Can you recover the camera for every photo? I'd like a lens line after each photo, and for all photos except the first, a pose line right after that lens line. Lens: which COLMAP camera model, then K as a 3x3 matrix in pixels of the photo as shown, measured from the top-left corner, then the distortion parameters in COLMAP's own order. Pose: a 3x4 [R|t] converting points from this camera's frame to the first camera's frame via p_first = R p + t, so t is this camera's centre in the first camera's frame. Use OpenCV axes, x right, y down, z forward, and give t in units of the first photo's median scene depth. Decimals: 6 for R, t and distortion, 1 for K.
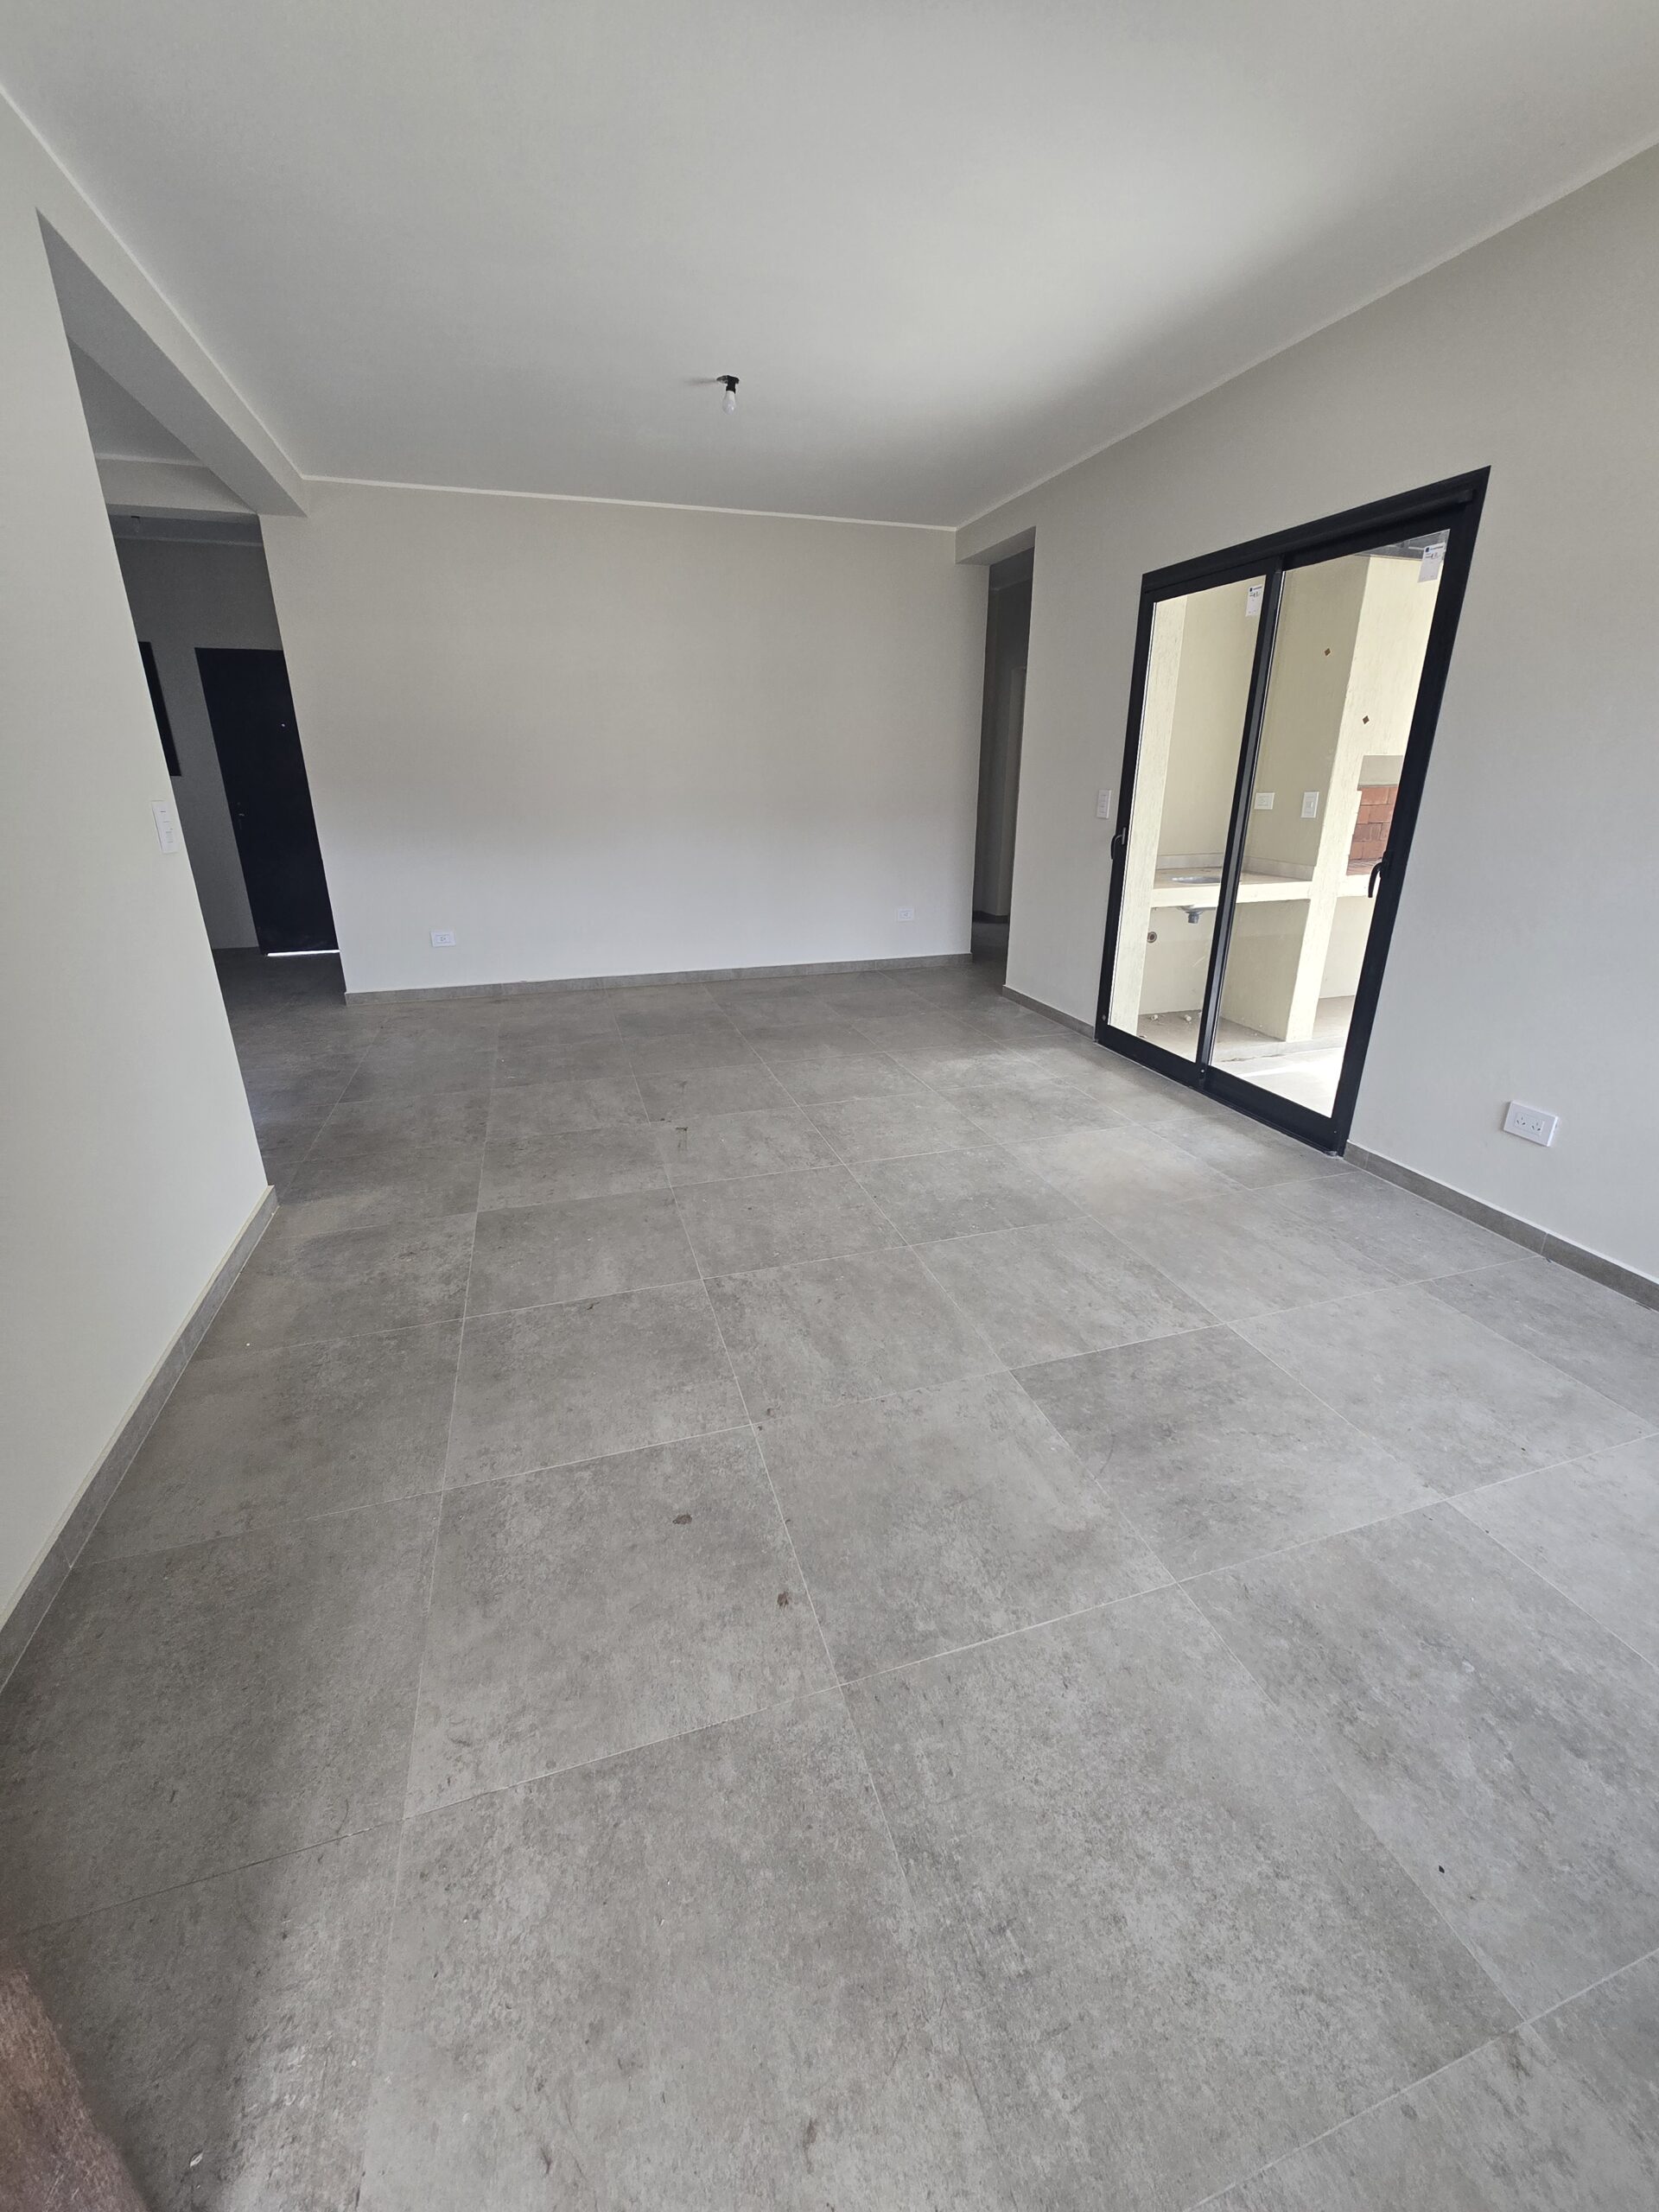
lens RADIAL K [[899.6, 0, 832.2], [0, 899.6, 1099.1], [0, 0, 1]] dist [-0.003496, -0.000174]
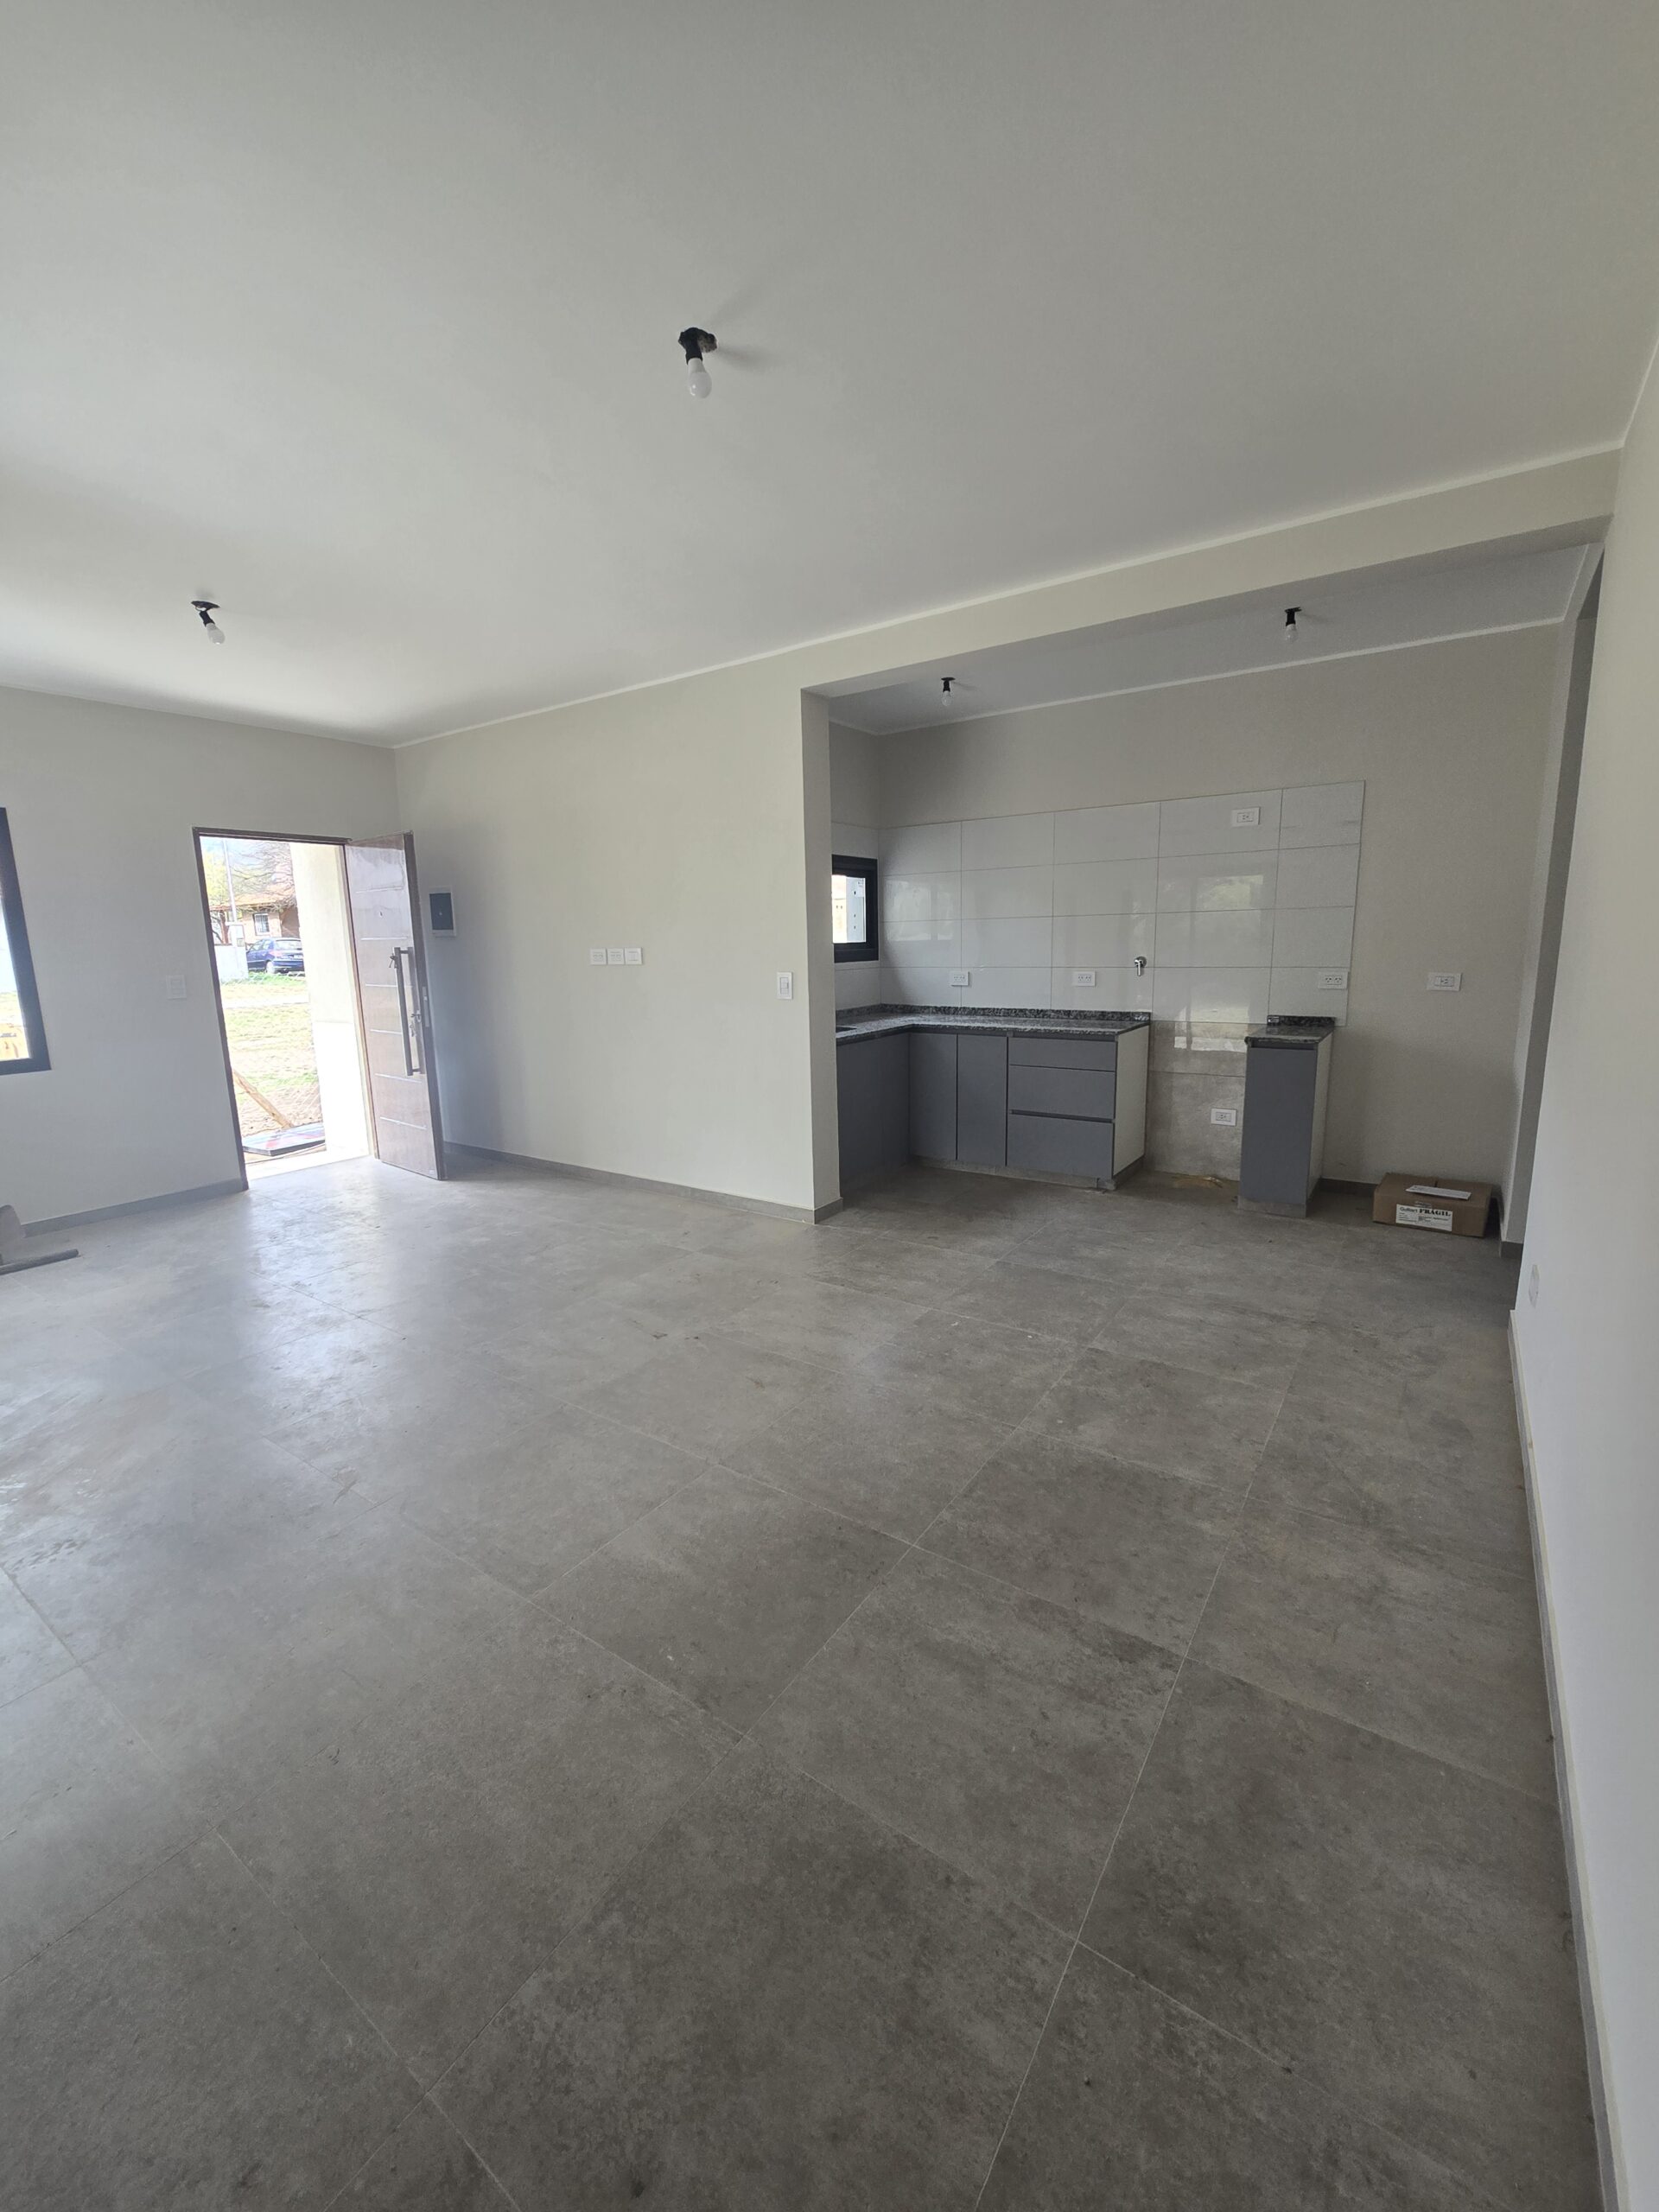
lens RADIAL K [[897.6, 0, 828.5], [0, 897.6, 1096.8], [0, 0, 1]] dist [-0.003255, 0.000559]
pose [[-0.791311, 0.122844, -0.598946, 0.217716], [-0.187921, 0.883325, 0.429445, -0.608592], [0.581818, 0.452379, -0.675900, 1.599123]]
